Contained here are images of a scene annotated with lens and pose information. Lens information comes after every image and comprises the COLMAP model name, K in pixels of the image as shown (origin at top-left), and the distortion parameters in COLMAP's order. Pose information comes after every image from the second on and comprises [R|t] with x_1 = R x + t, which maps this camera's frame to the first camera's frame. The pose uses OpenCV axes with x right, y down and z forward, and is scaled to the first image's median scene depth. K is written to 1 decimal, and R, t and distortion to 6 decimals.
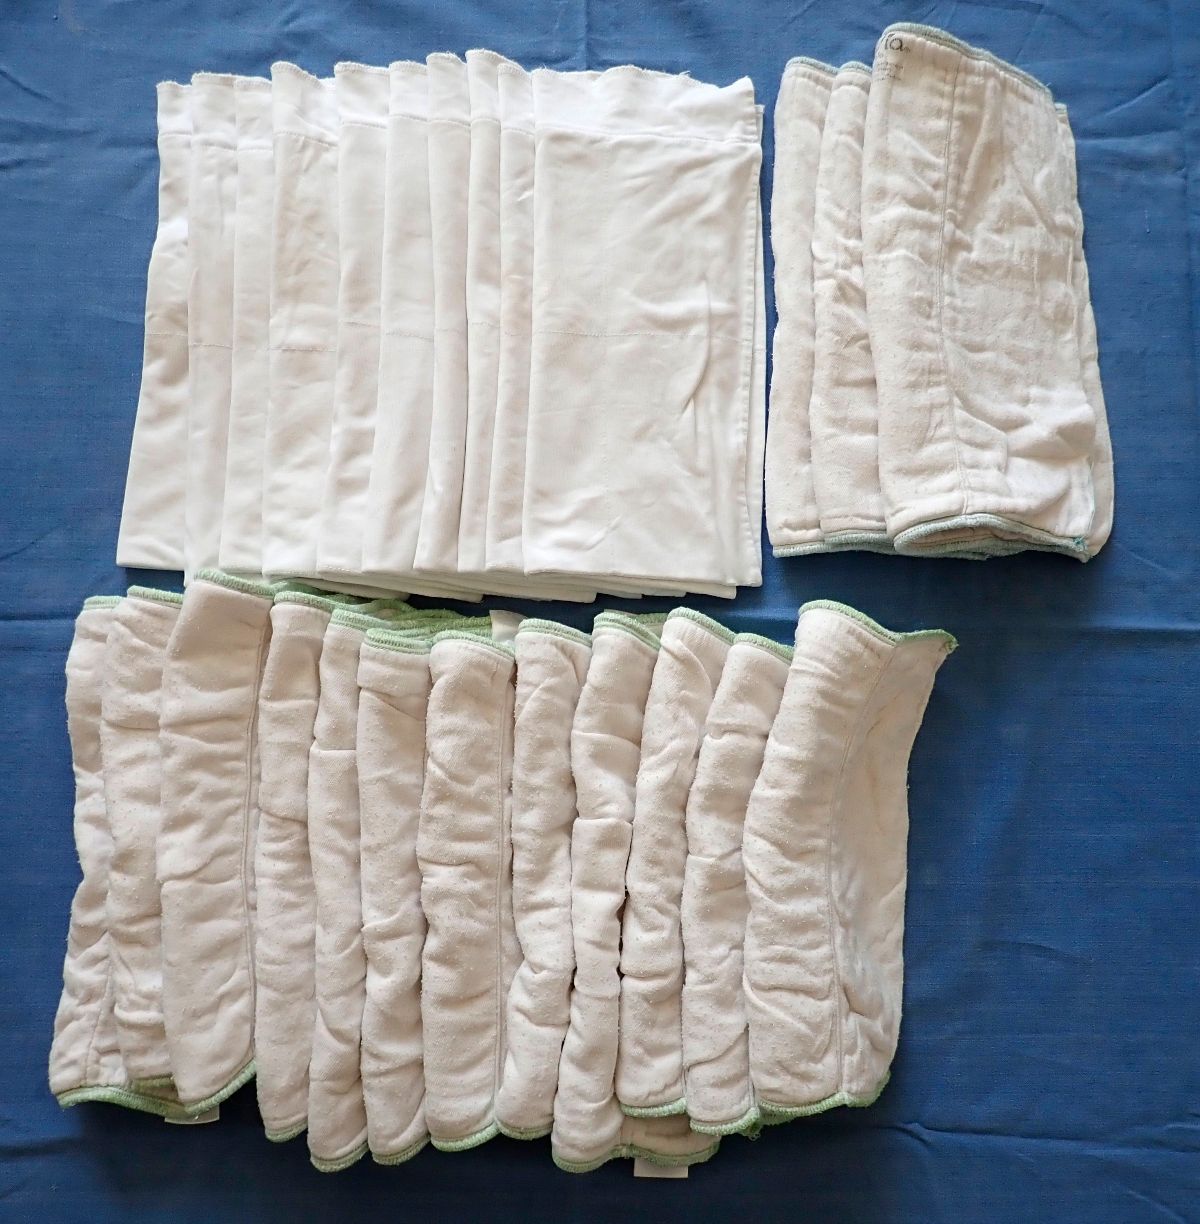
lens RADIAL K [[1127.4, 0, 599.2], [0, 1127.4, 610.8], [0, 0, 1]] dist [-0.019588, 0.000000]
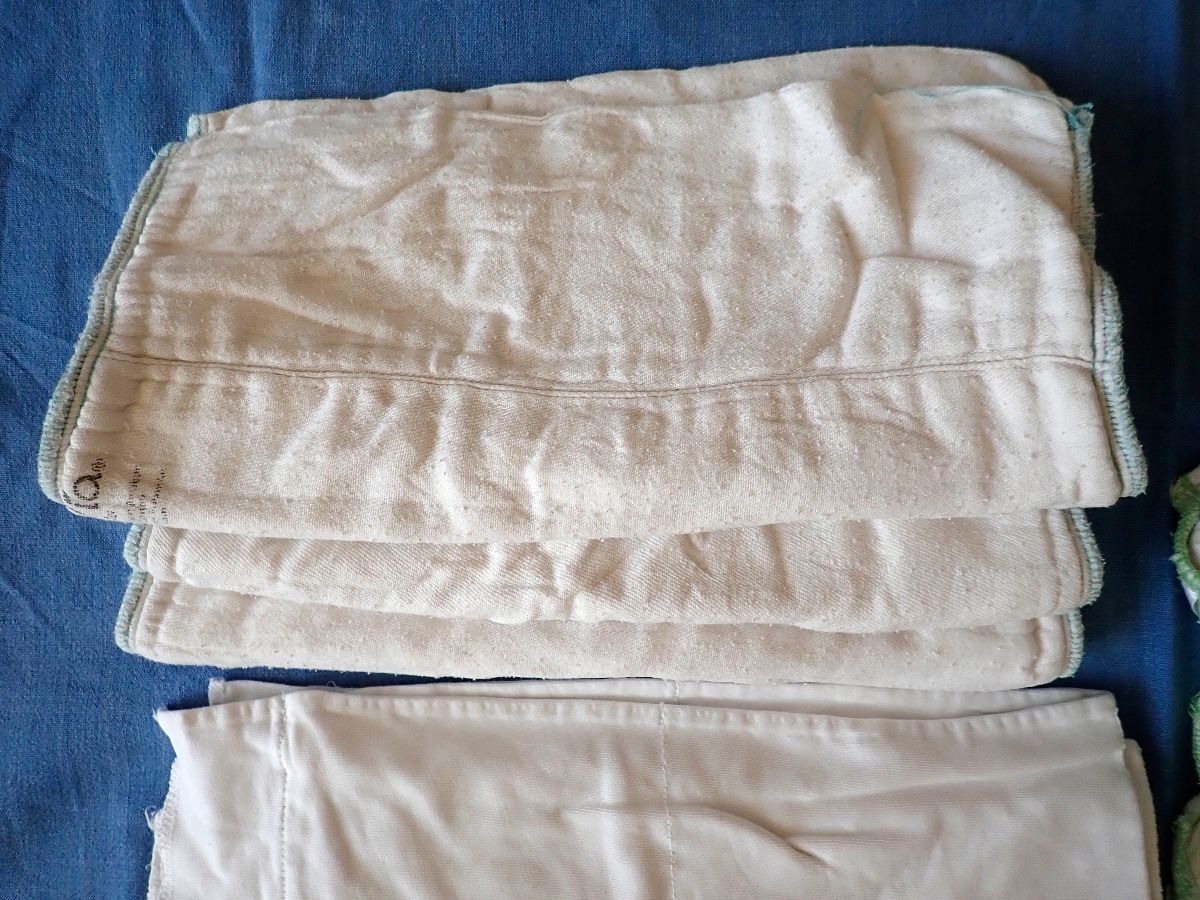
lens RADIAL K [[869.8, 0, 602.3], [0, 869.8, 448.4], [0, 0, 1]] dist [0.004211, 0.003907]
pose [[-0.014117, -0.999645, -0.022577, 0.280996], [0.996518, -0.015922, 0.081843, -0.310332], [-0.082173, -0.021343, 0.996389, 0.599359]]
